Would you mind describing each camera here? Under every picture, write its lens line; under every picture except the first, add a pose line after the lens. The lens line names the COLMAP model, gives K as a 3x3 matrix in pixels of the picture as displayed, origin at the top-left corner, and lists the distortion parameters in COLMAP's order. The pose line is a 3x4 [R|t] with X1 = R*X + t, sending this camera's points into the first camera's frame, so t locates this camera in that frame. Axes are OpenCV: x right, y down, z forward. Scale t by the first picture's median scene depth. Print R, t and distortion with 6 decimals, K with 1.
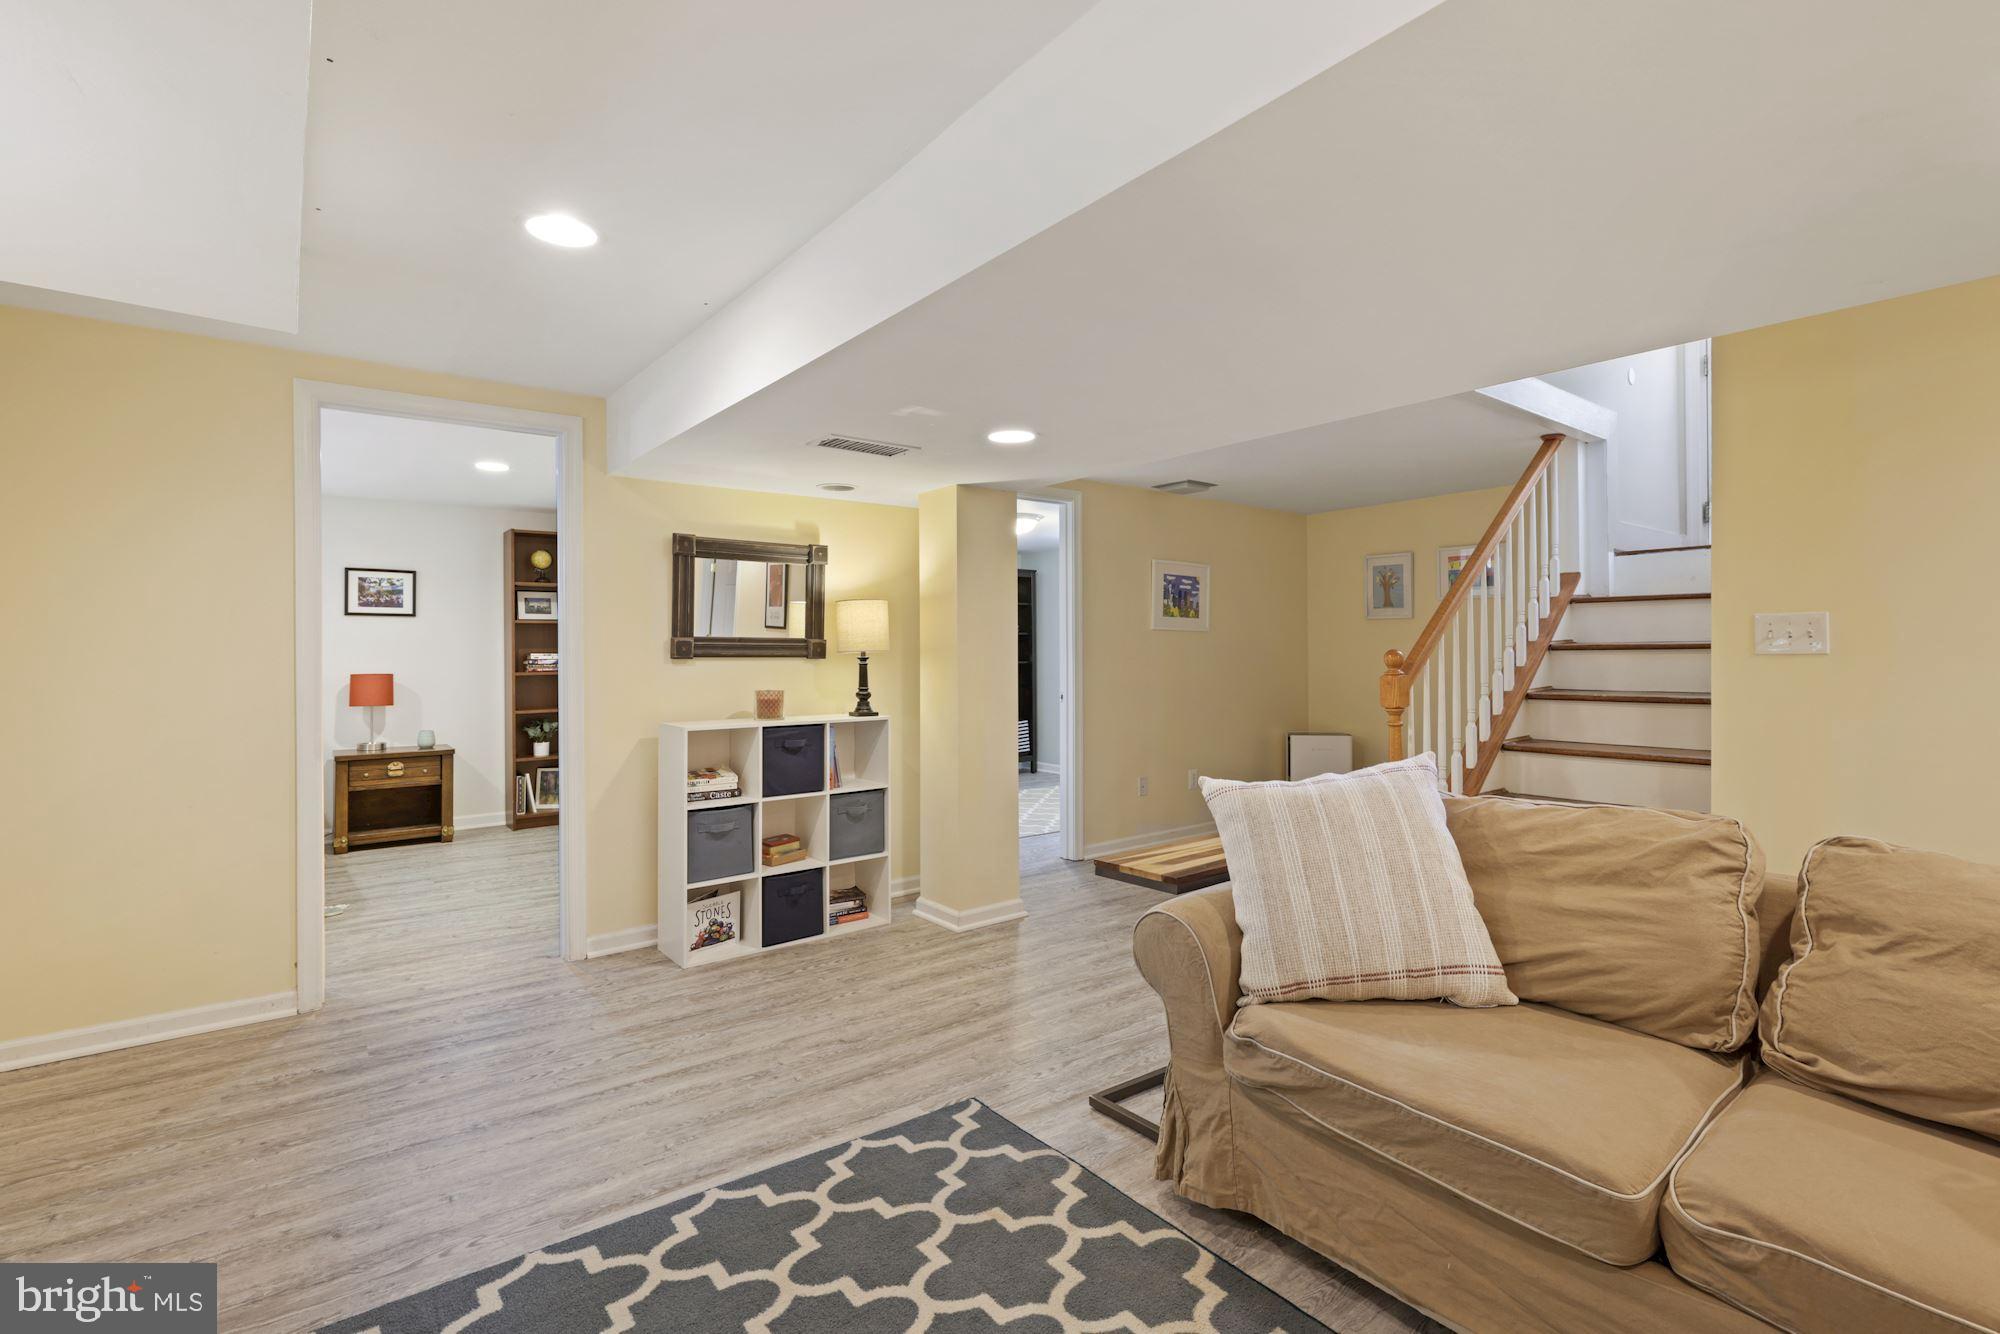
lens RADIAL K [[908.5, 0, 1009.3], [0, 908.5, 653.5], [0, 0, 1]] dist [0.001161, -0.000071]
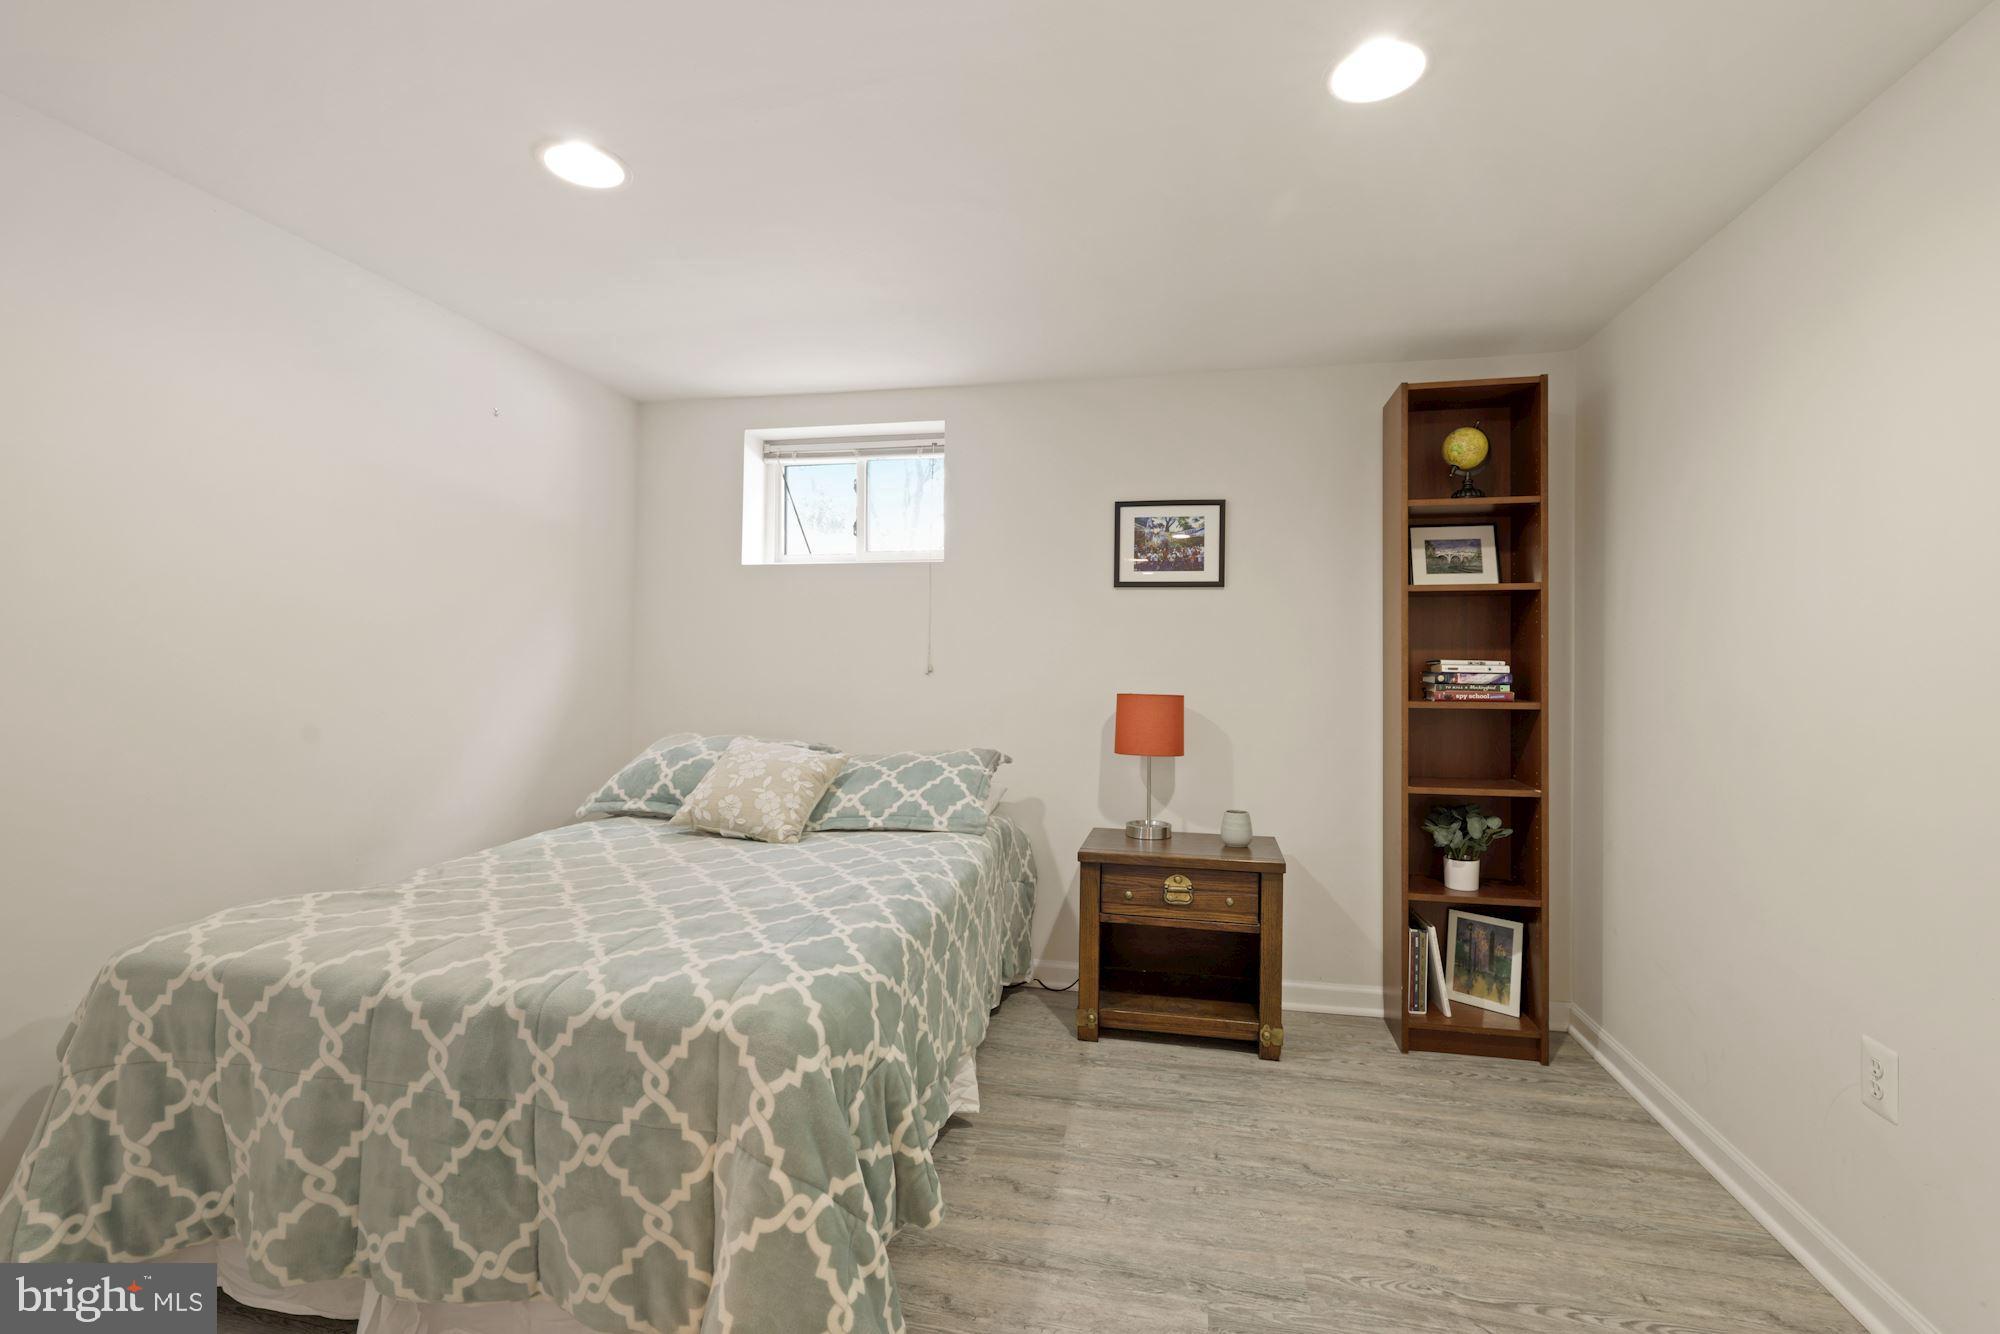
lens RADIAL K [[908.5, 0, 999.5], [0, 908.5, 645.4], [0, 0, 1]] dist [0.001161, -0.000071]
pose [[0.637848, -0.001450, -0.770161, -0.337415], [-0.012744, 0.999841, -0.012438, 0.001509], [0.770057, 0.017749, 0.637728, 0.575499]]
